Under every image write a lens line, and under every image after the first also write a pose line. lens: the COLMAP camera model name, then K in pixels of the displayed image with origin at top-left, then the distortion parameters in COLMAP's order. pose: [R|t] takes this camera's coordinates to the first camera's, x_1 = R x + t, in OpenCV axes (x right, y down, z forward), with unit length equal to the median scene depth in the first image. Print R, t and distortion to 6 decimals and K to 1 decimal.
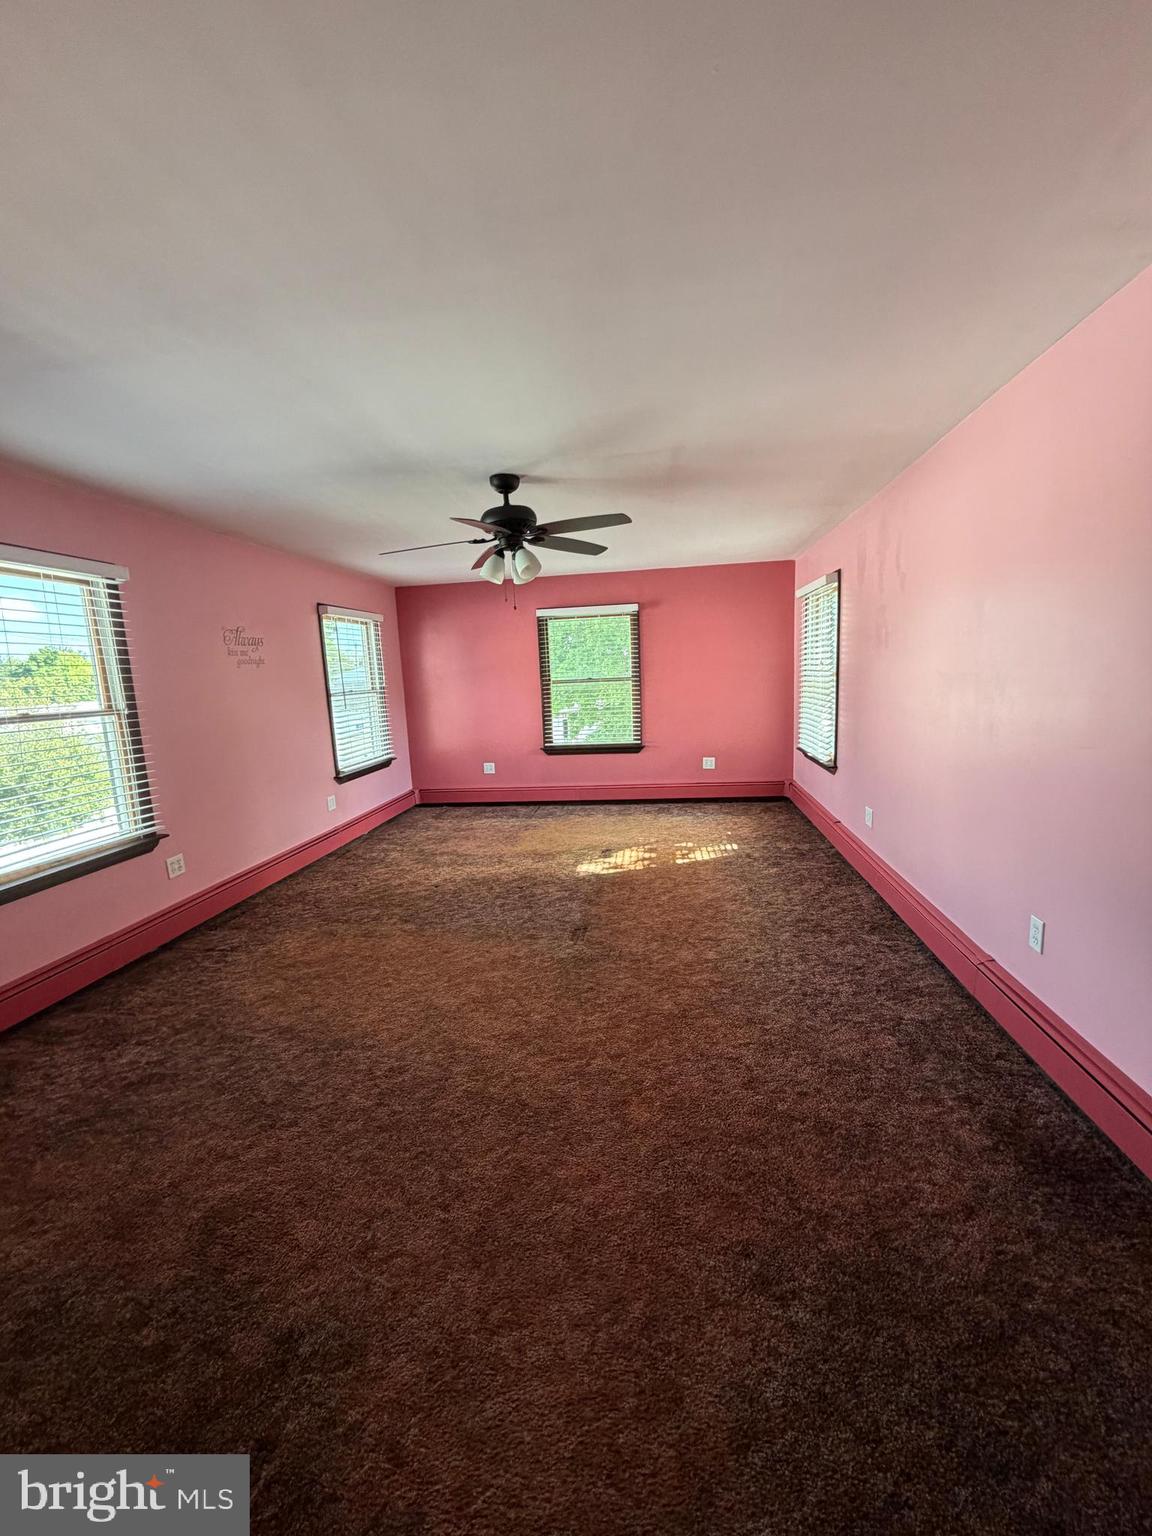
lens RADIAL K [[613.2, 0, 574.4], [0, 613.2, 763.9], [0, 0, 1]] dist [-0.000647, 0.000387]
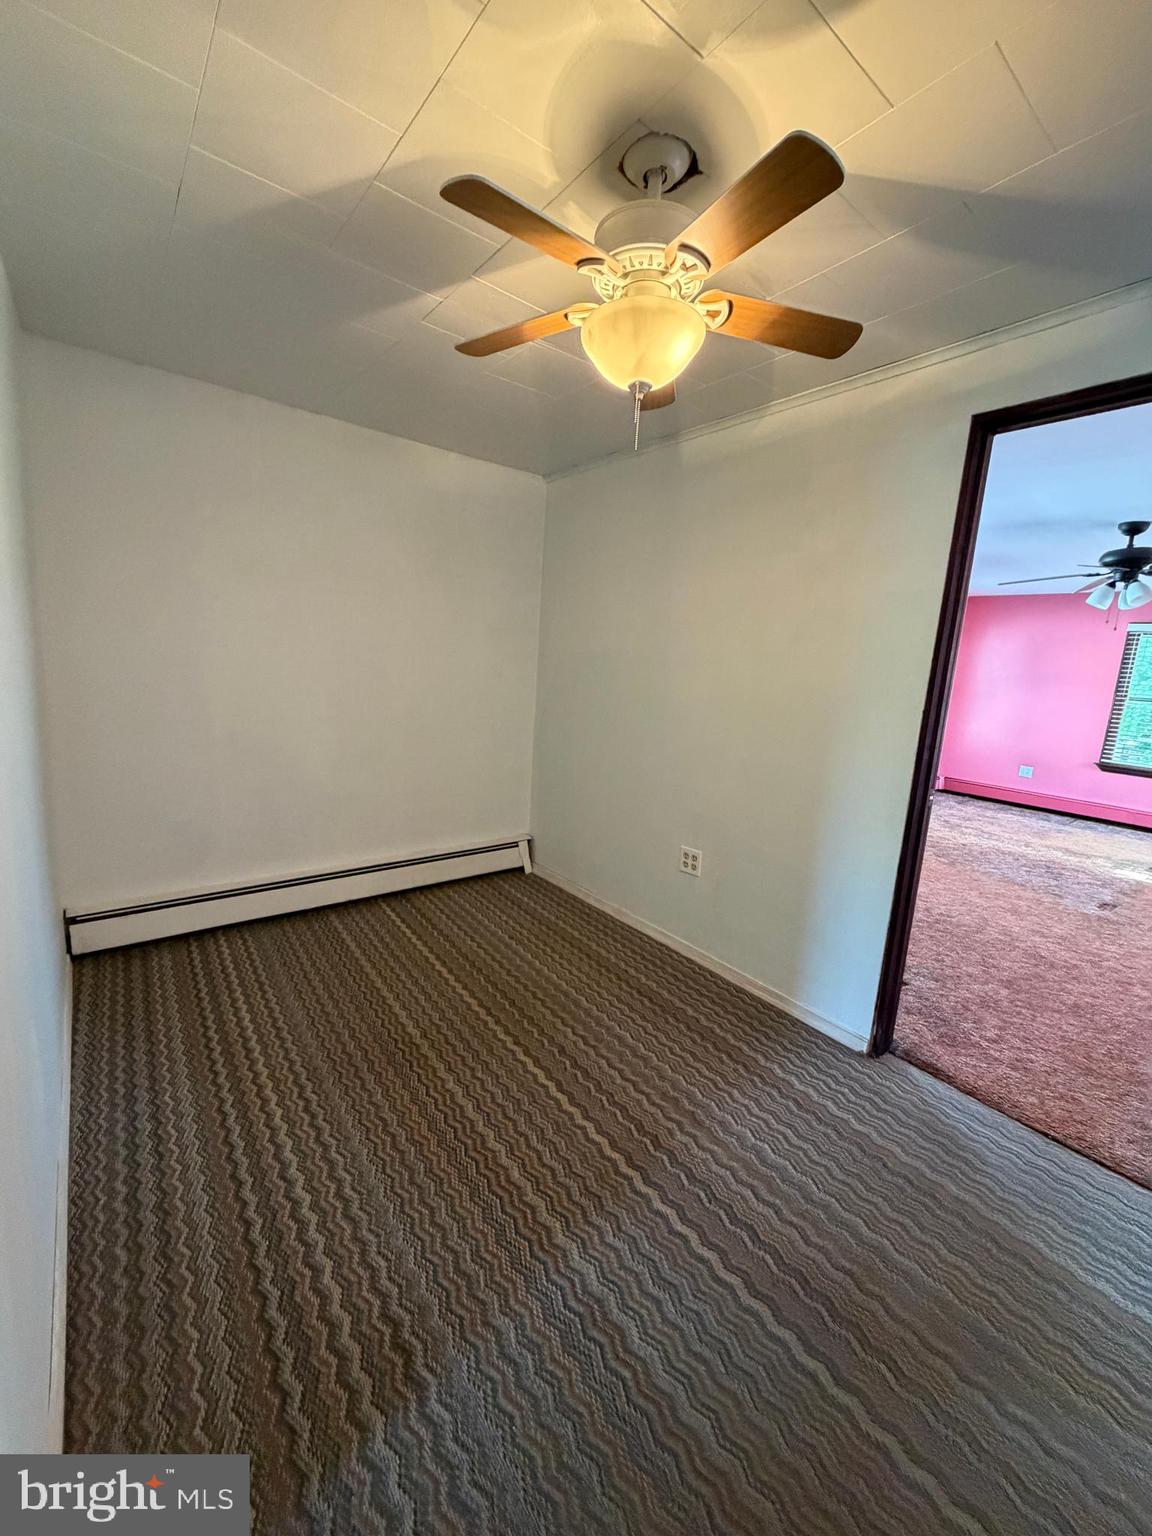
lens RADIAL K [[613.2, 0, 574.3], [0, 613.2, 761.3], [0, 0, 1]] dist [-0.000647, 0.000387]
pose [[0.718553, 0.210478, -0.662857, -0.006762], [-0.203766, 0.974993, 0.088704, 0.117302], [0.664951, 0.071330, 0.743473, -0.629616]]
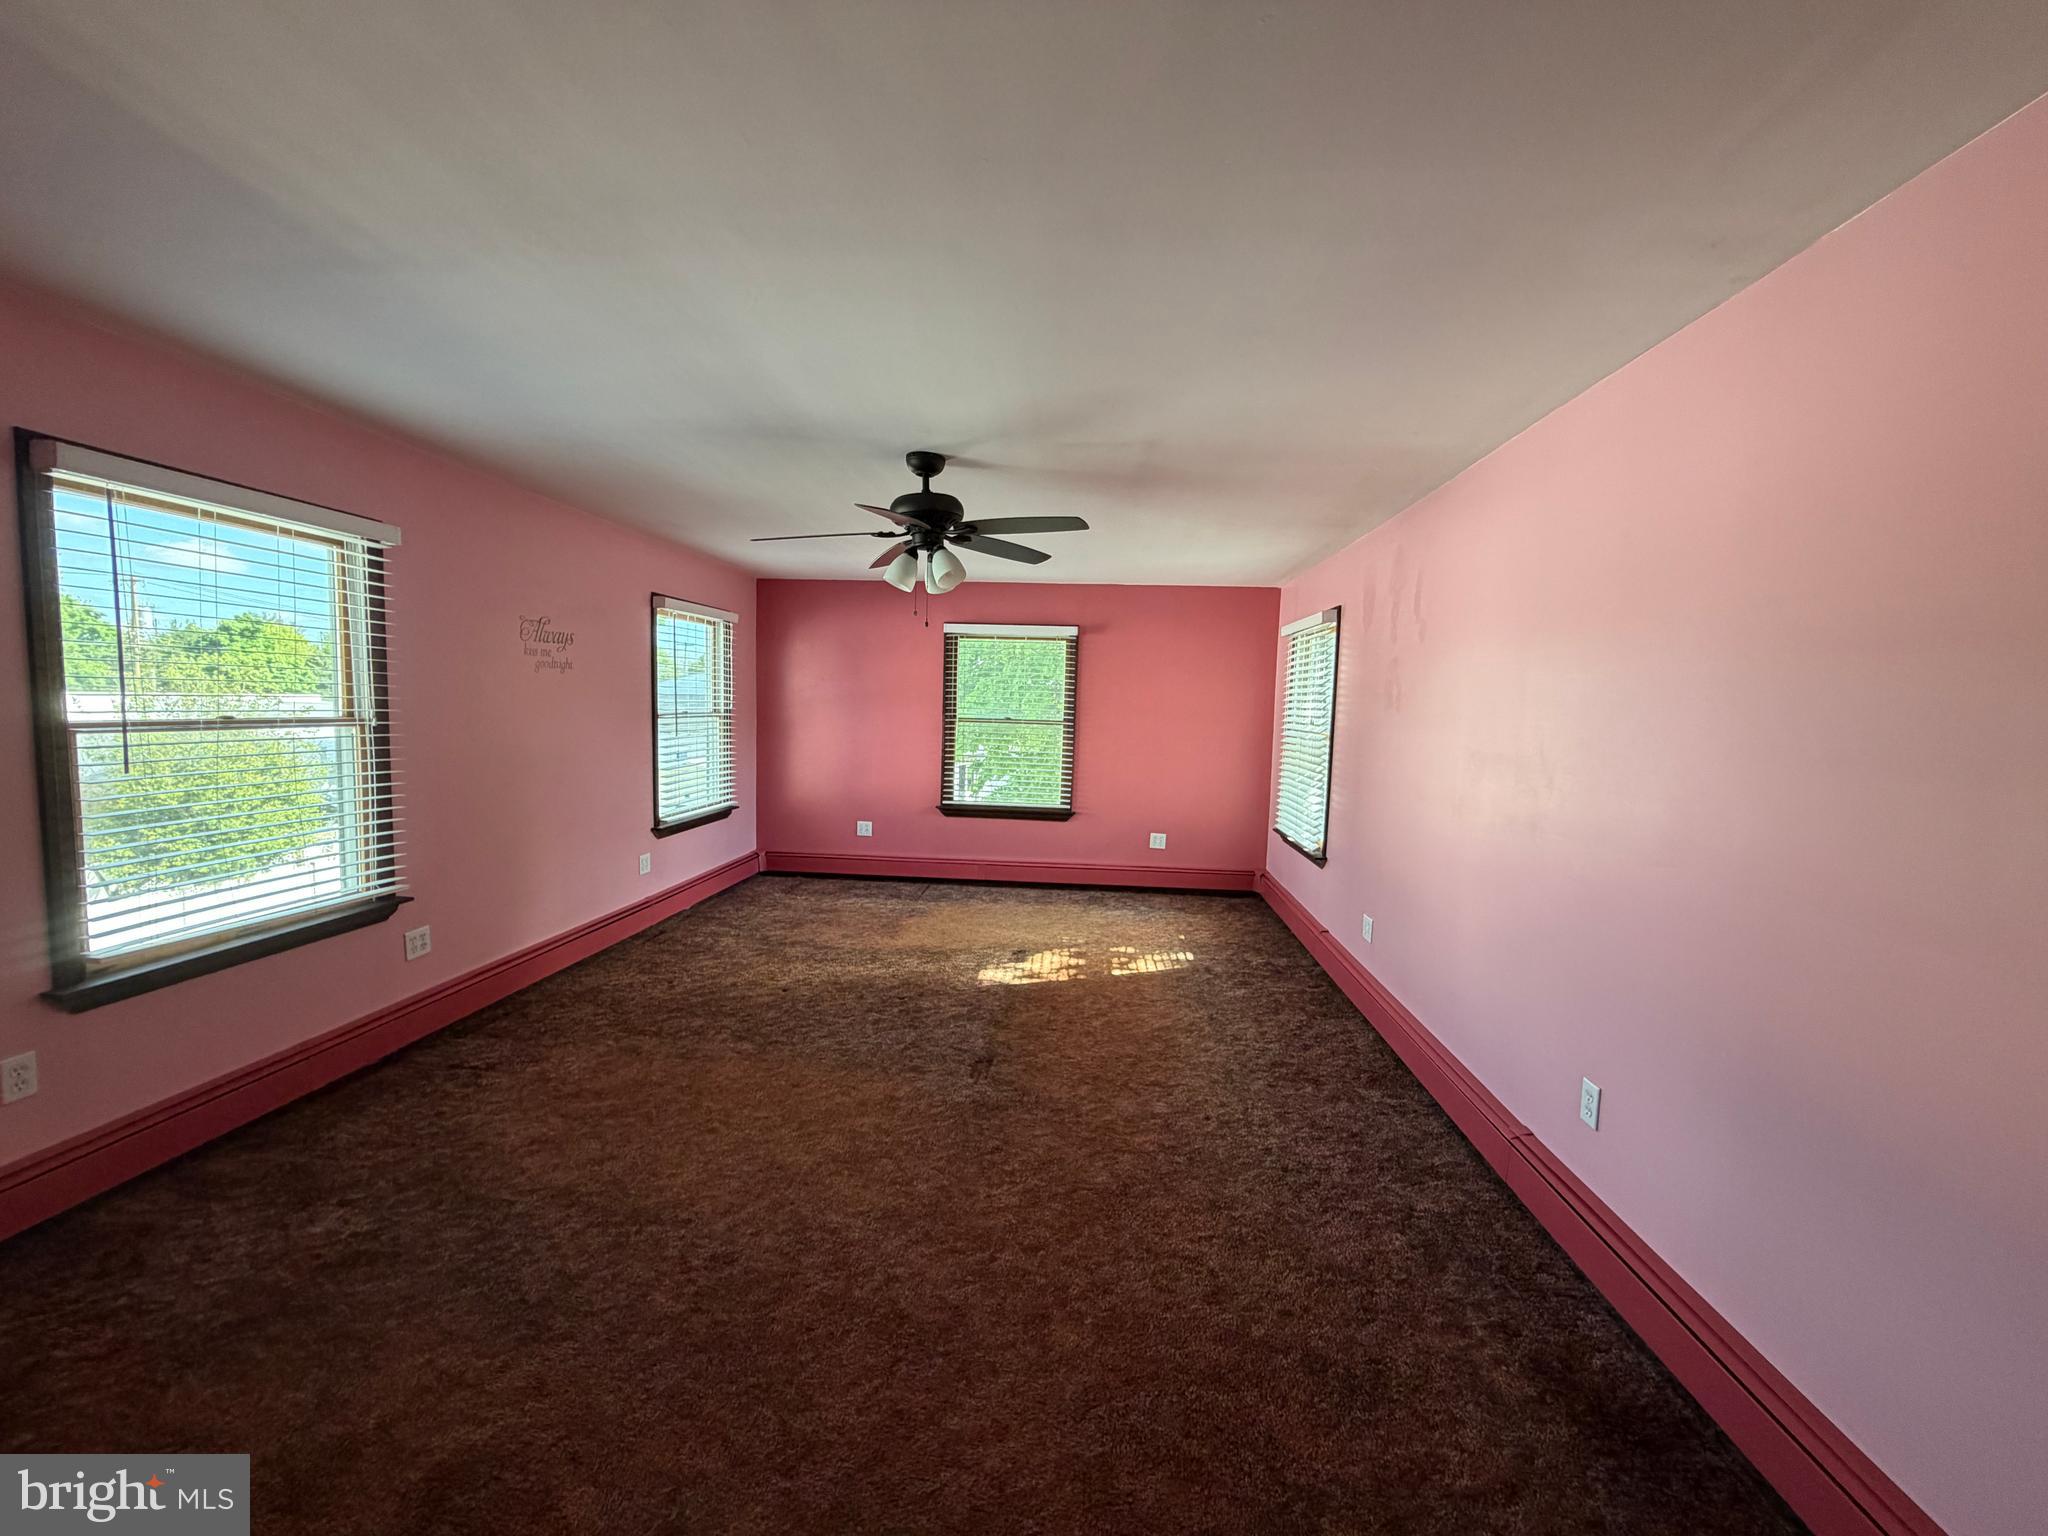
lens RADIAL K [[817.5, 0, 1021.2], [0, 817.5, 769.3], [0, 0, 1]] dist [-0.000647, 0.000387]
pose [[0.995874, 0.069223, 0.058675, -0.029238], [-0.064957, 0.995306, -0.071740, -0.012437], [-0.063366, 0.067633, 0.995696, 0.000804]]
